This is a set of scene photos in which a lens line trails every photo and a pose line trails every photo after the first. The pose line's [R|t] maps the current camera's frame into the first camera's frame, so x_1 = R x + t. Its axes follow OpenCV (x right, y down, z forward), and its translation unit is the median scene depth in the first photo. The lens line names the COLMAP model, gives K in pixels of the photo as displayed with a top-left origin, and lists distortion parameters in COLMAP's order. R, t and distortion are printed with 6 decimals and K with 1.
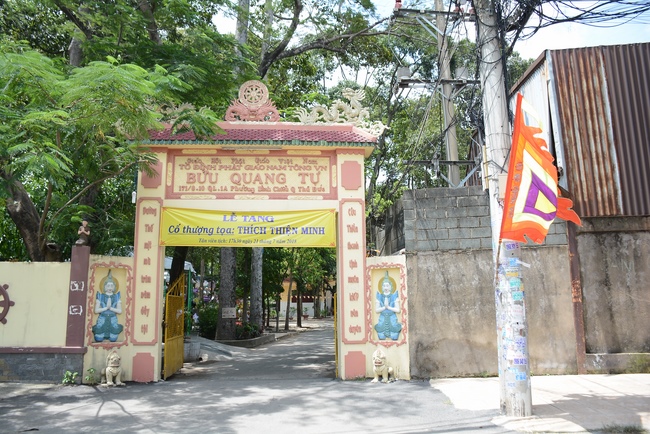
lens RADIAL K [[492.5, 0, 325.4], [0, 492.5, 216.9], [0, 0, 1]] dist [-0.130363, 0.062770]
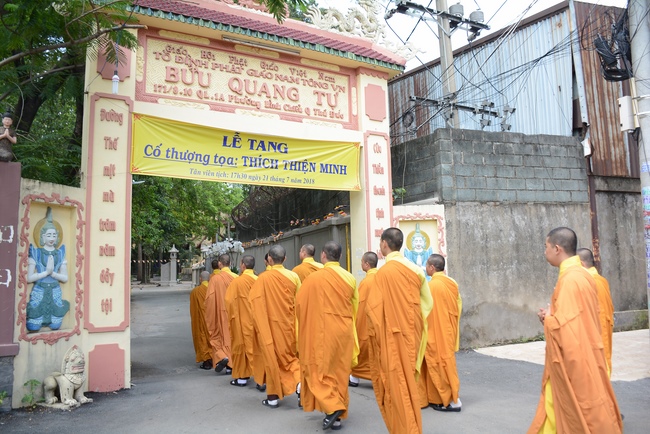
lens RADIAL K [[492.5, 0, 327.7], [0, 492.5, 216.6], [0, 0, 1]] dist [-0.130363, 0.062770]
pose [[0.908451, 0.035207, 0.416507, -0.371683], [-0.063096, 0.996579, 0.053379, 0.067051], [-0.413203, -0.074771, 0.907564, 0.329832]]
